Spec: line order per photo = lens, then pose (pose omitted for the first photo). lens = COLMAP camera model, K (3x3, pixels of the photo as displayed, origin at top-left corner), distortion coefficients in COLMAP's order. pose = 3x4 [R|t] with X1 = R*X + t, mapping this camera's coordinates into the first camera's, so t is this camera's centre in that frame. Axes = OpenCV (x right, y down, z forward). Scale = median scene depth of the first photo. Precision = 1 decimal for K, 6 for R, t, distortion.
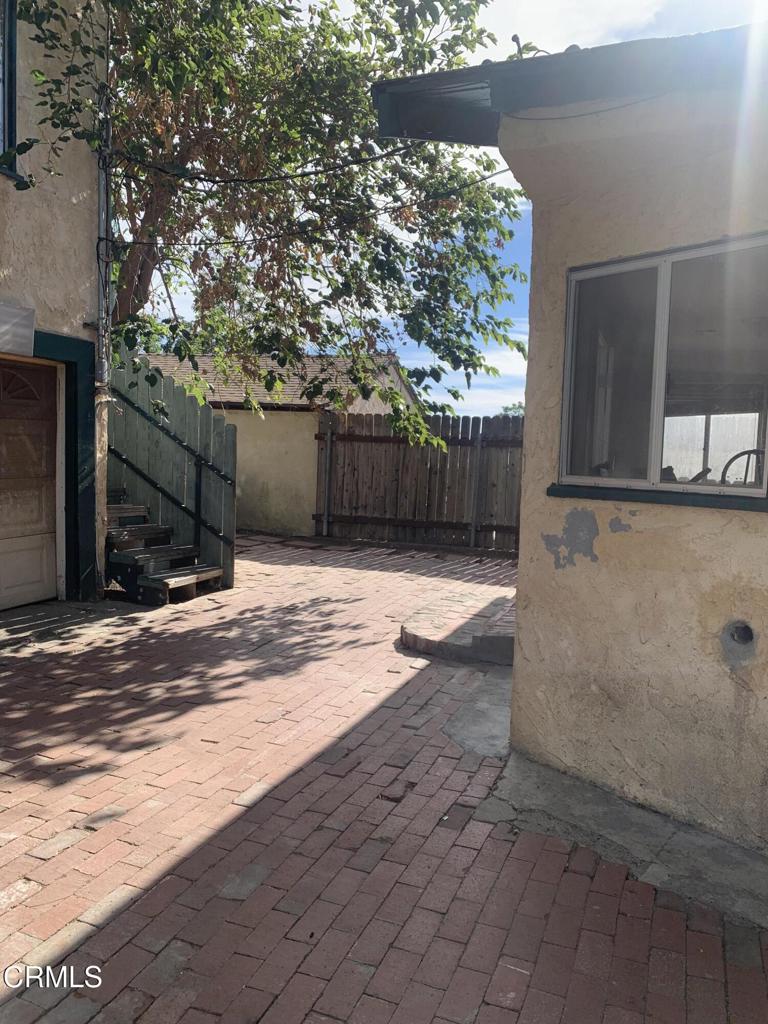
lens RADIAL K [[782.0, 0, 353.3], [0, 782.0, 487.5], [0, 0, 1]] dist [0.035322, -0.038904]
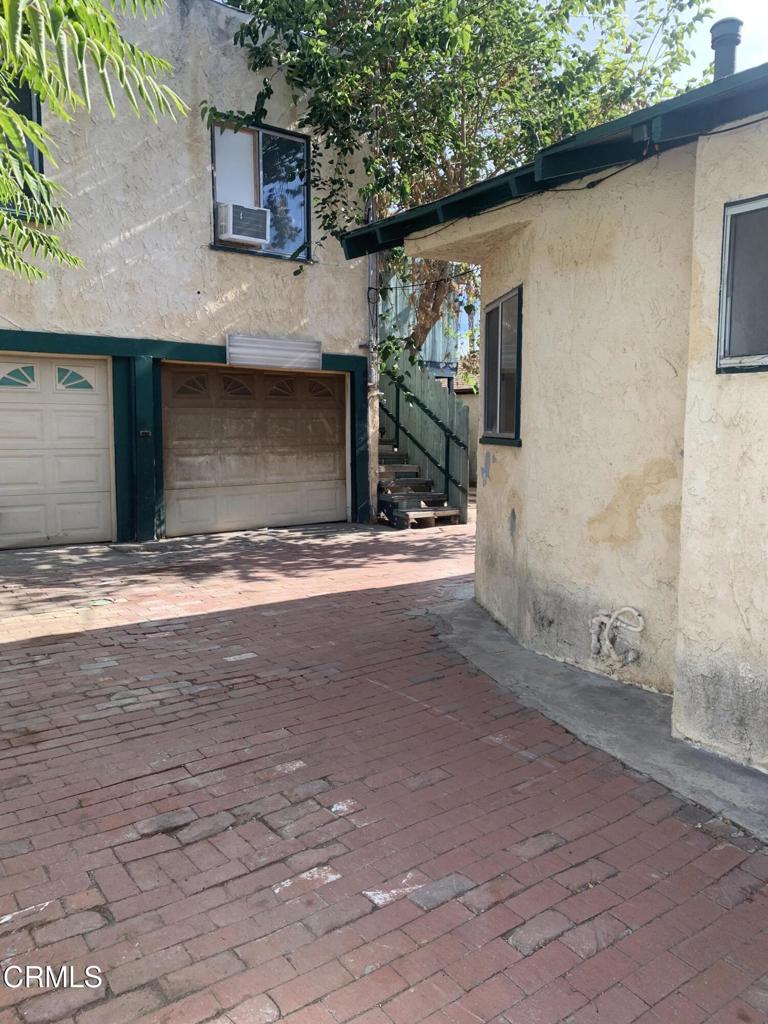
lens RADIAL K [[782.0, 0, 385.4], [0, 782.0, 511.6], [0, 0, 1]] dist [0.035322, -0.038904]
pose [[0.838130, 0.033072, -0.544466, 0.551324], [-0.005410, 0.998615, 0.052331, 0.038694], [0.545443, -0.040915, 0.837149, -0.283756]]
